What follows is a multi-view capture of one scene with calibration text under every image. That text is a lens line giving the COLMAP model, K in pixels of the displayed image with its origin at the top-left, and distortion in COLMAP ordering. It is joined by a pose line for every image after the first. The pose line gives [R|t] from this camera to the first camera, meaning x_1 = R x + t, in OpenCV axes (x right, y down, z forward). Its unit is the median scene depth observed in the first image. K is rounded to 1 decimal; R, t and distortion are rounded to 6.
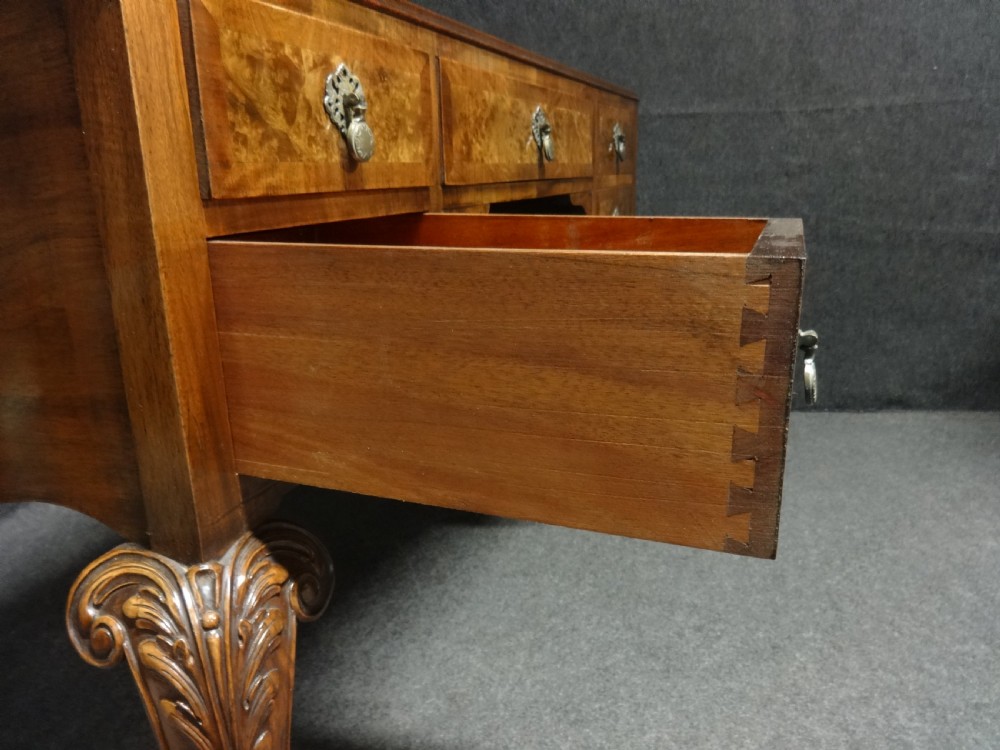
lens RADIAL K [[733.7, 0, 498.3], [0, 733.7, 368.3], [0, 0, 1]] dist [-0.014850, -0.001158]
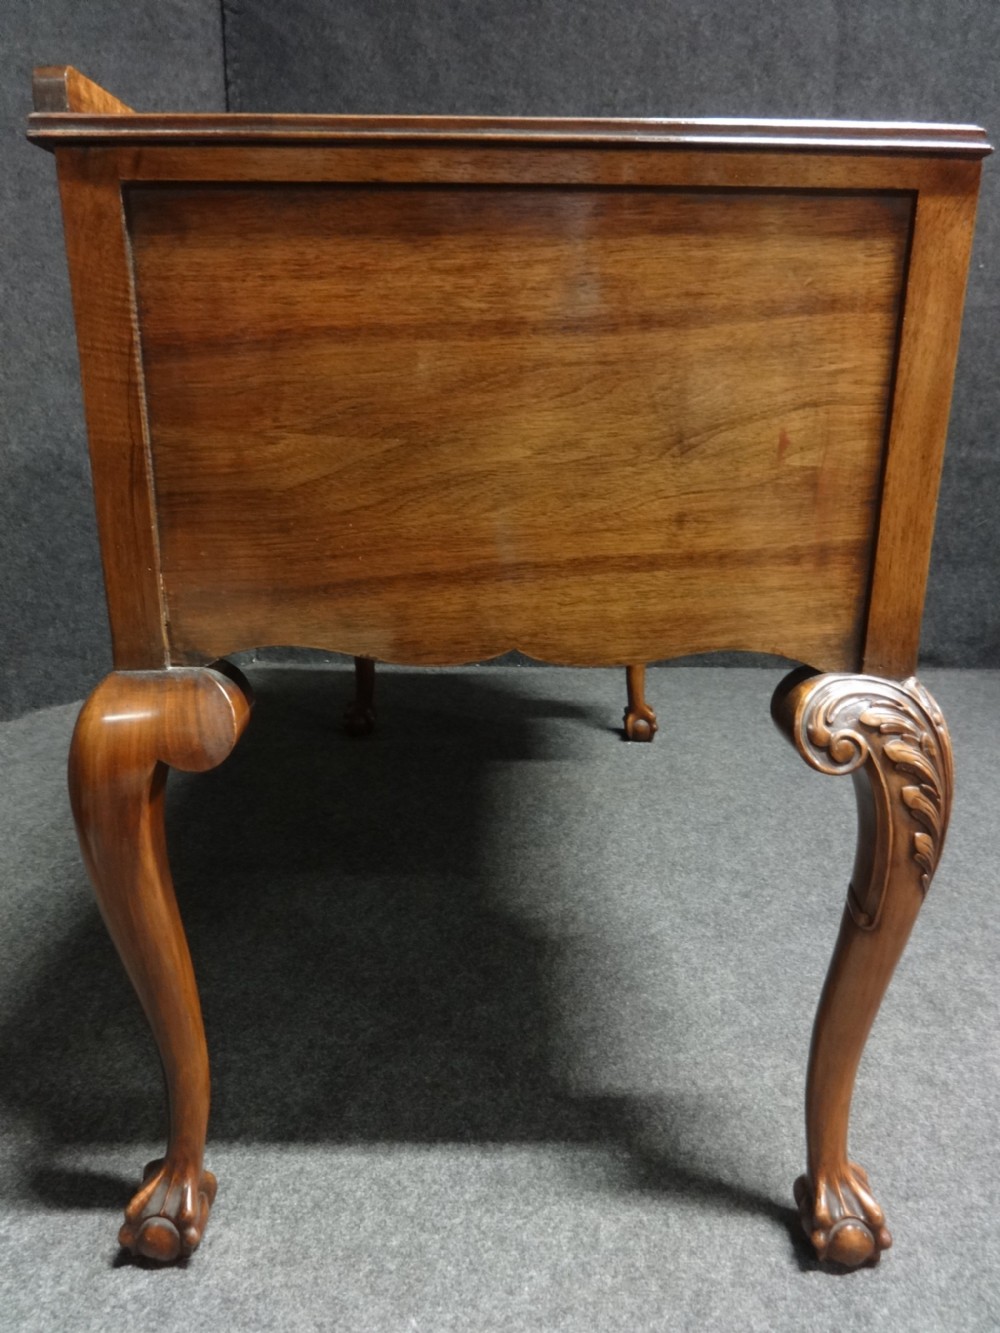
lens RADIAL K [[978.1, 0, 506.3], [0, 978.1, 660.2], [0, 0, 1]] dist [-0.014850, -0.001158]
pose [[0.991756, 0.005162, 0.128039, -0.169337], [-0.008416, 0.999655, 0.024882, 0.047032], [-0.127866, -0.025754, 0.991457, -0.129066]]
